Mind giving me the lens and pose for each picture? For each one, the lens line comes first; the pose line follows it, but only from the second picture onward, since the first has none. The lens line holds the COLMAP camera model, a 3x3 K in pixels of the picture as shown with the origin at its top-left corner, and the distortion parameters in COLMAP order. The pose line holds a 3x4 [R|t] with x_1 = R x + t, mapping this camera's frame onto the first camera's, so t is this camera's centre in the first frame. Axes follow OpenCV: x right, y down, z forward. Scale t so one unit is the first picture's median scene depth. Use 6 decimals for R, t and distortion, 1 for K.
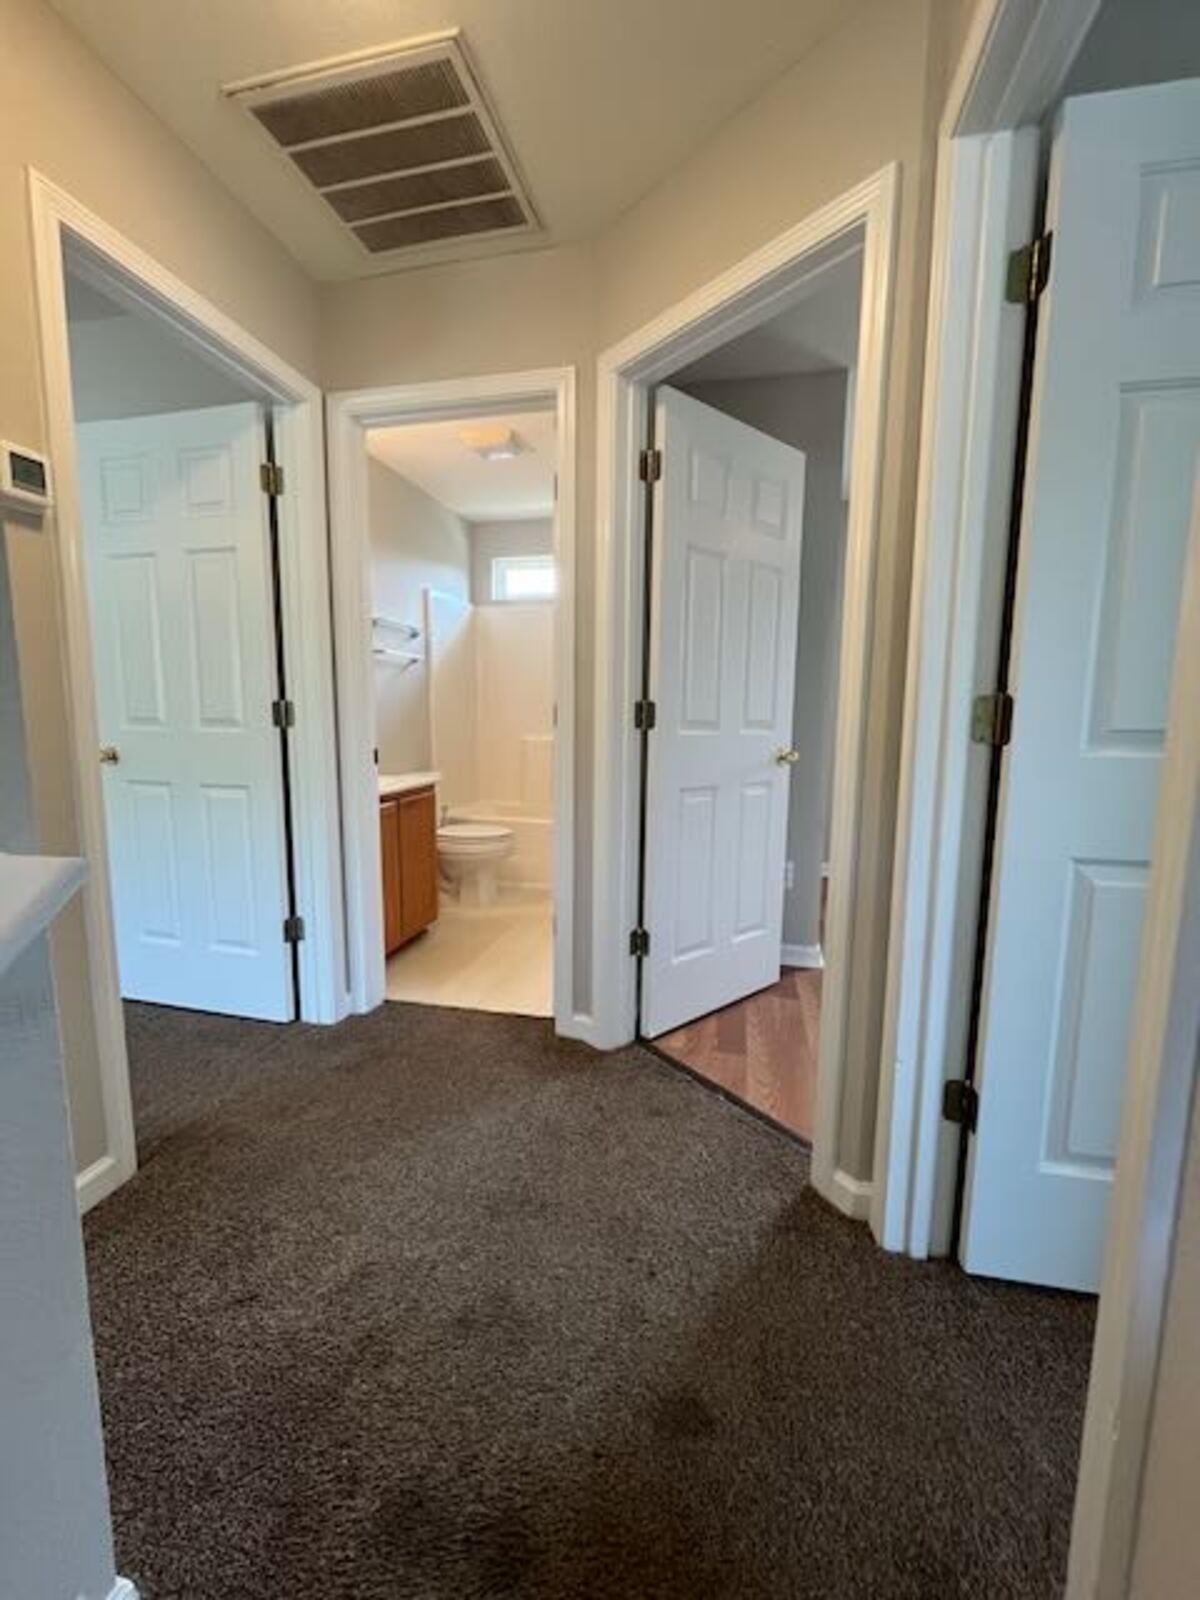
lens RADIAL K [[654.0, 0, 590.0], [0, 654.0, 794.7], [0, 0, 1]] dist [-0.001364, 0.001566]
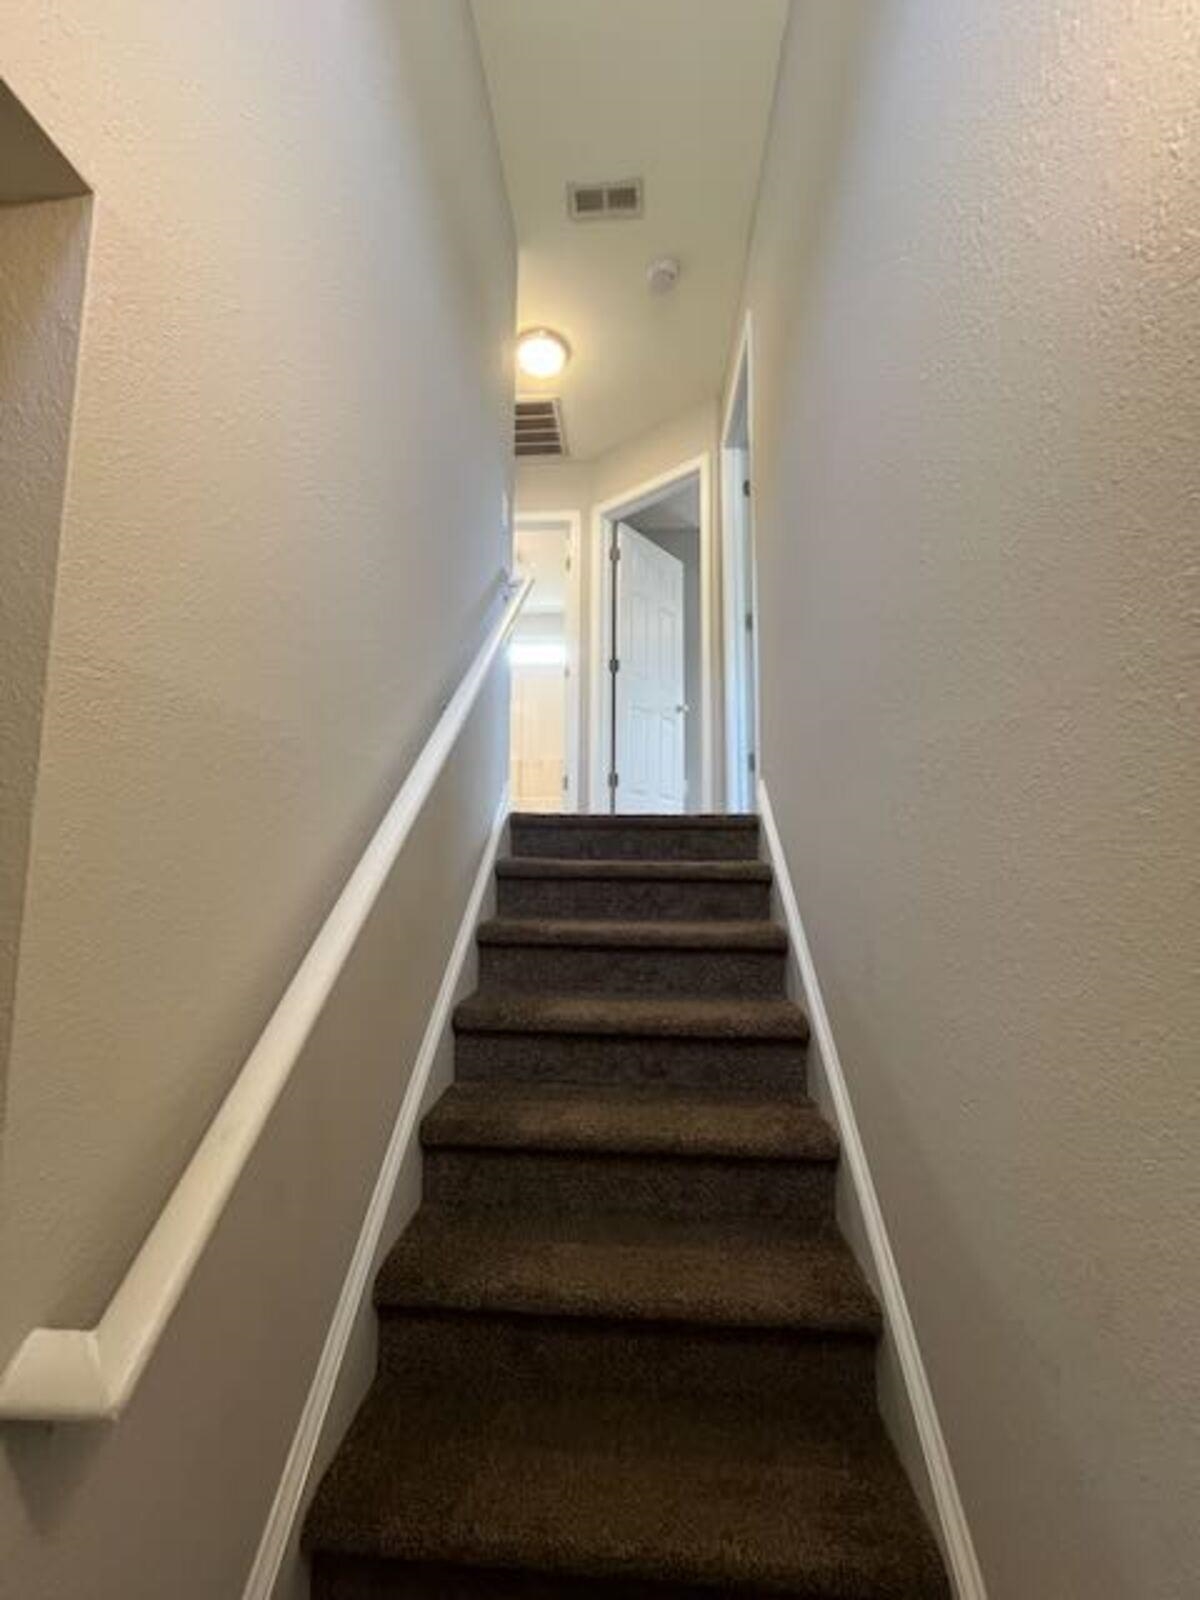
lens RADIAL K [[654.0, 0, 604.7], [0, 654.0, 804.4], [0, 0, 1]] dist [-0.001364, 0.001566]
pose [[0.983898, 0.013142, 0.178247, -0.333434], [0.026213, 0.975900, -0.216640, 0.814162], [-0.176798, 0.217824, 0.959841, -0.946109]]
